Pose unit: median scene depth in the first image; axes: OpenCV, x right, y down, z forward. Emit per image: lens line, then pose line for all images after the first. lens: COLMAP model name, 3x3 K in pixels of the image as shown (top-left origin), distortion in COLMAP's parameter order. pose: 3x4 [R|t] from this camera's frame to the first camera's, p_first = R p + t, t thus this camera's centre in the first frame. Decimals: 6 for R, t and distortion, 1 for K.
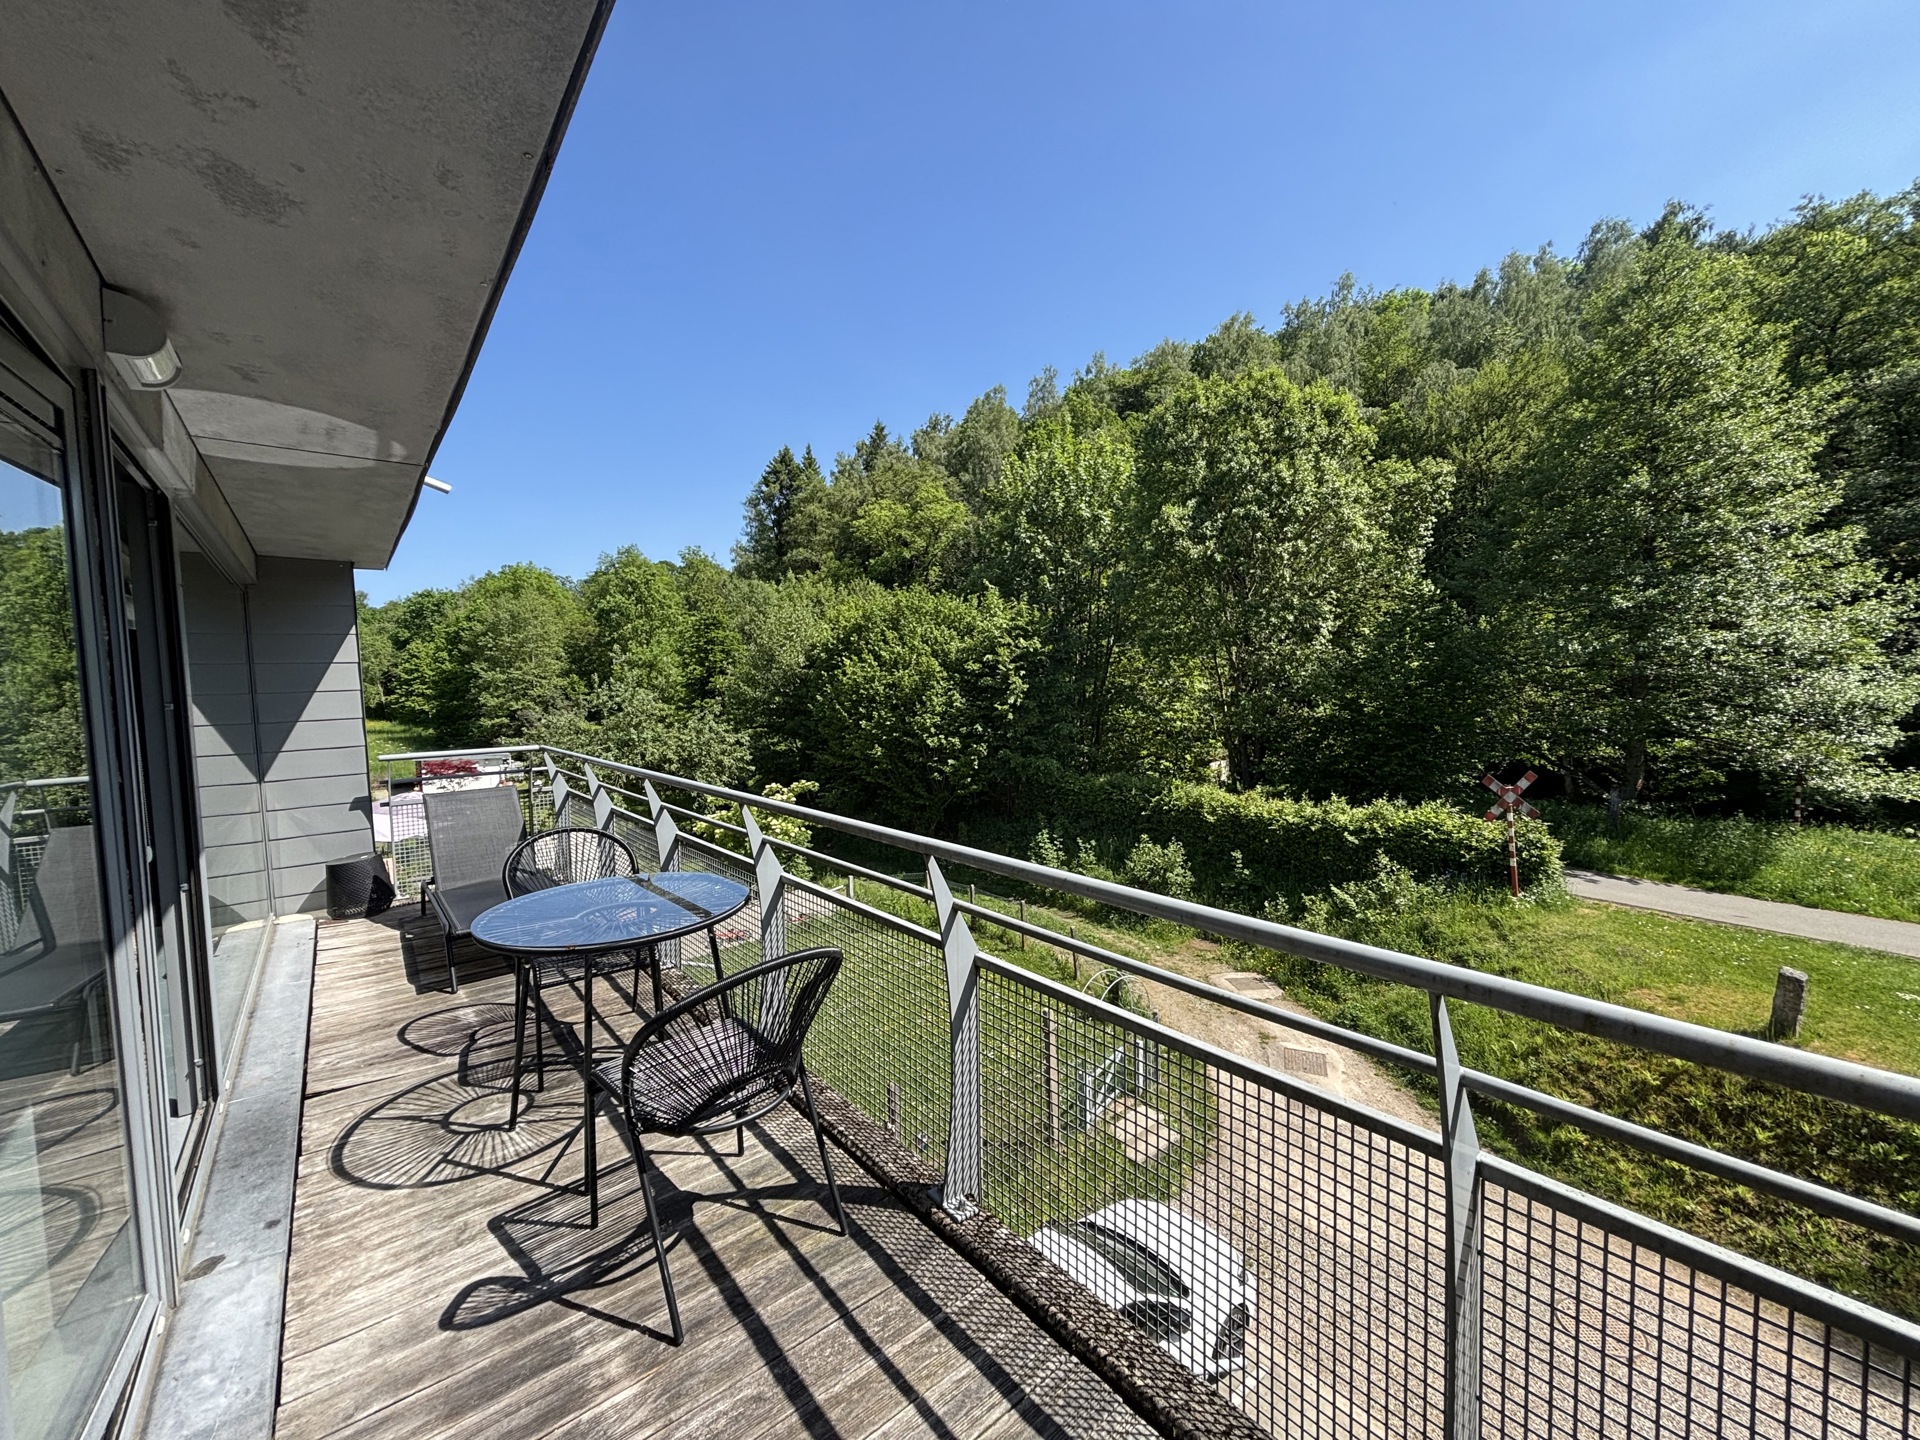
lens RADIAL K [[780.8, 0, 953.3], [0, 780.8, 720.5], [0, 0, 1]] dist [-0.000787, 0.000177]
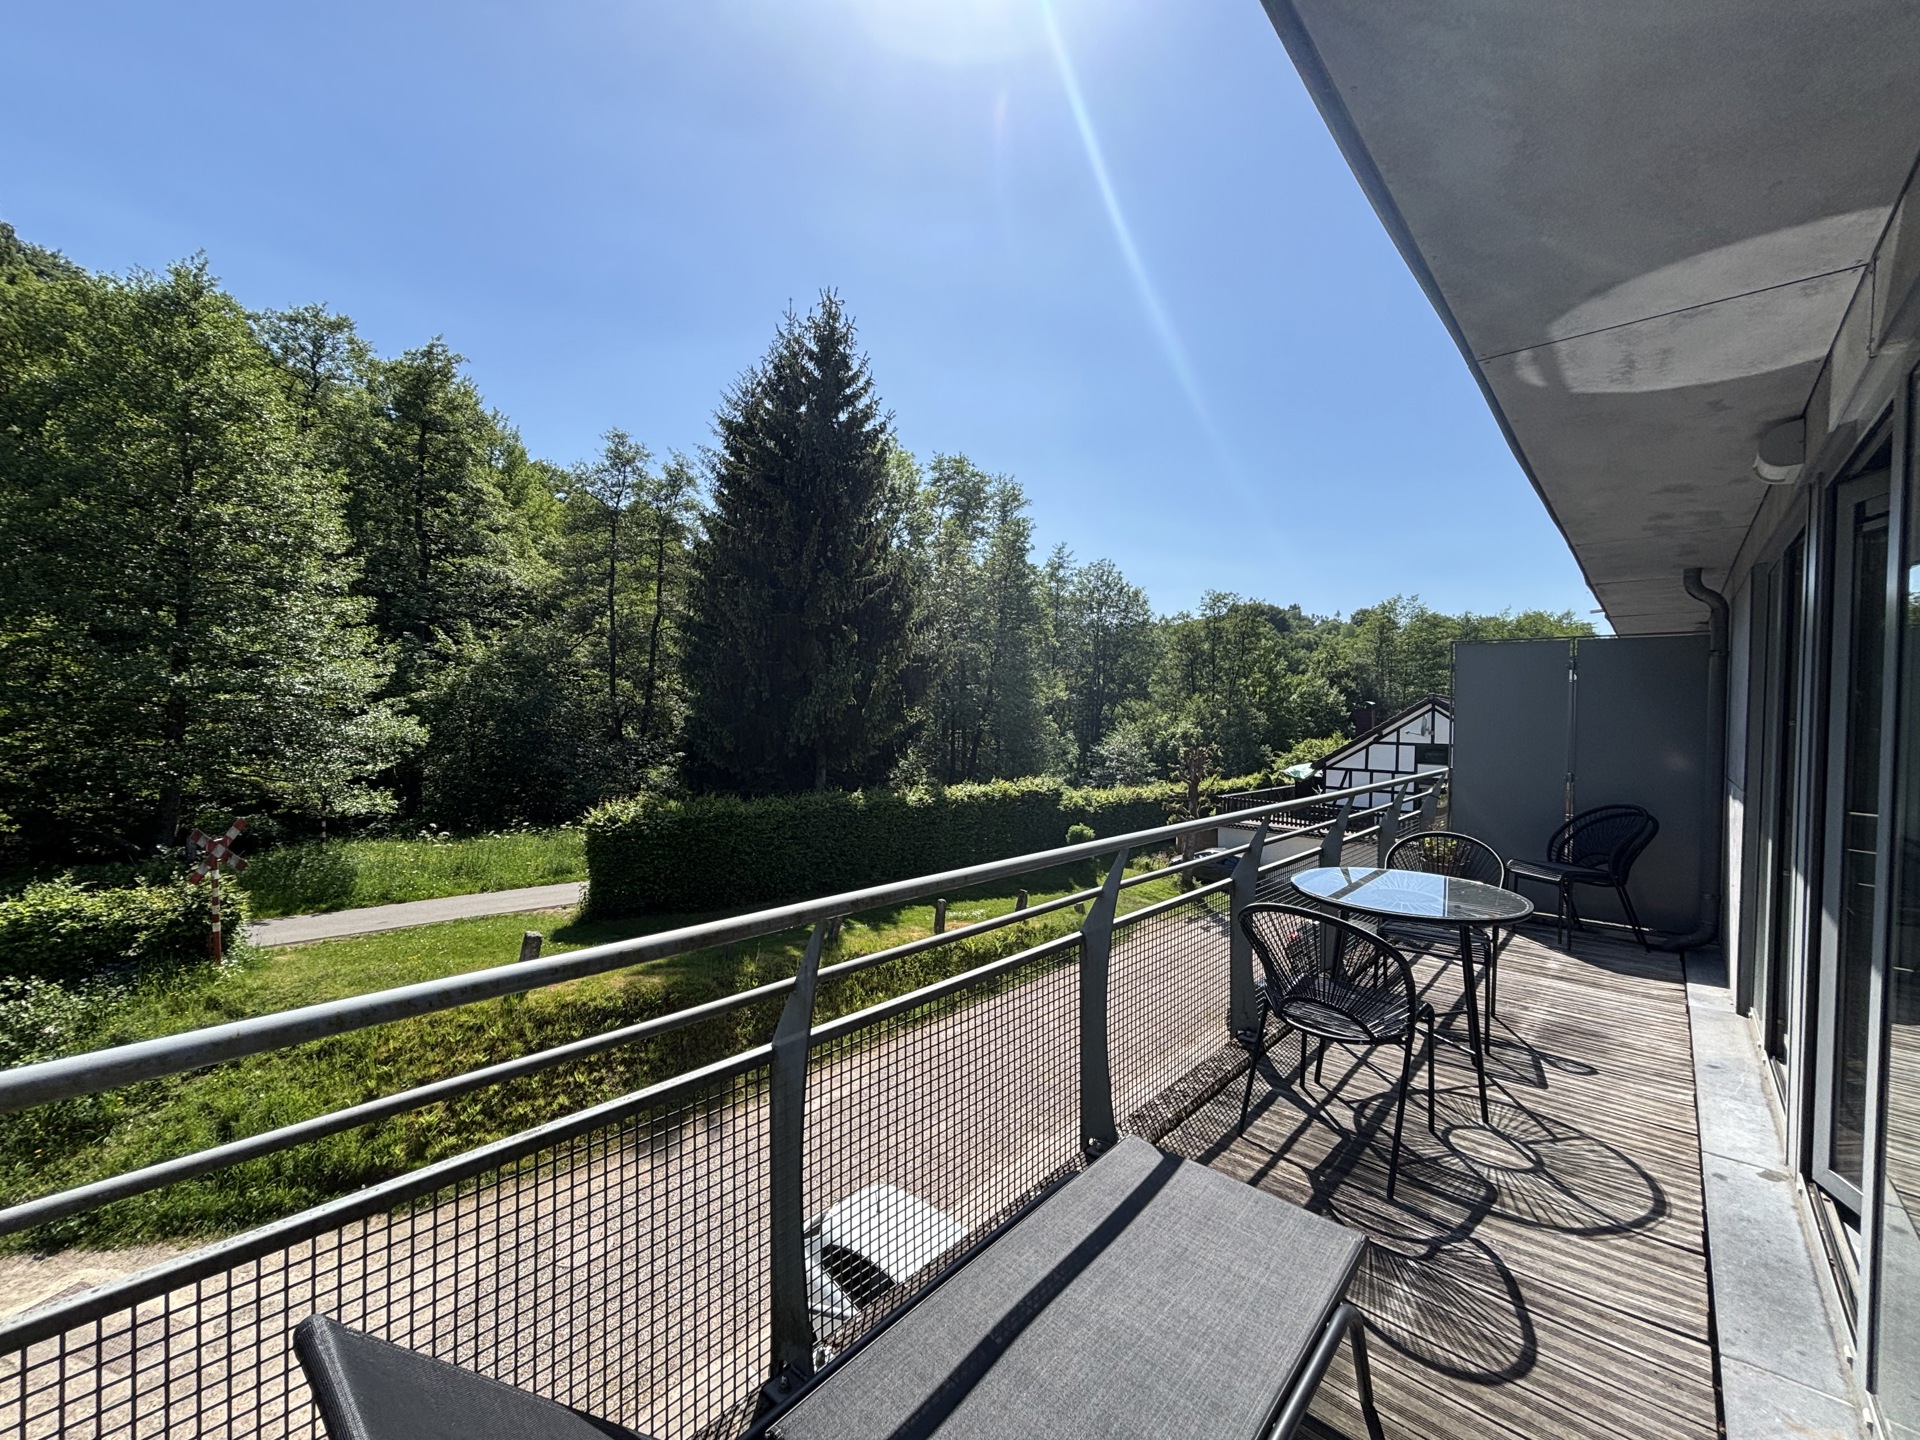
lens RADIAL K [[780.8, 0, 953.3], [0, 780.8, 720.5], [0, 0, 1]] dist [-0.000787, 0.000177]
pose [[-0.162523, 0.008191, 0.986671, -1.092612], [0.045079, 0.998983, -0.000868, -0.034855], [-0.985674, 0.044337, -0.162727, 1.358770]]
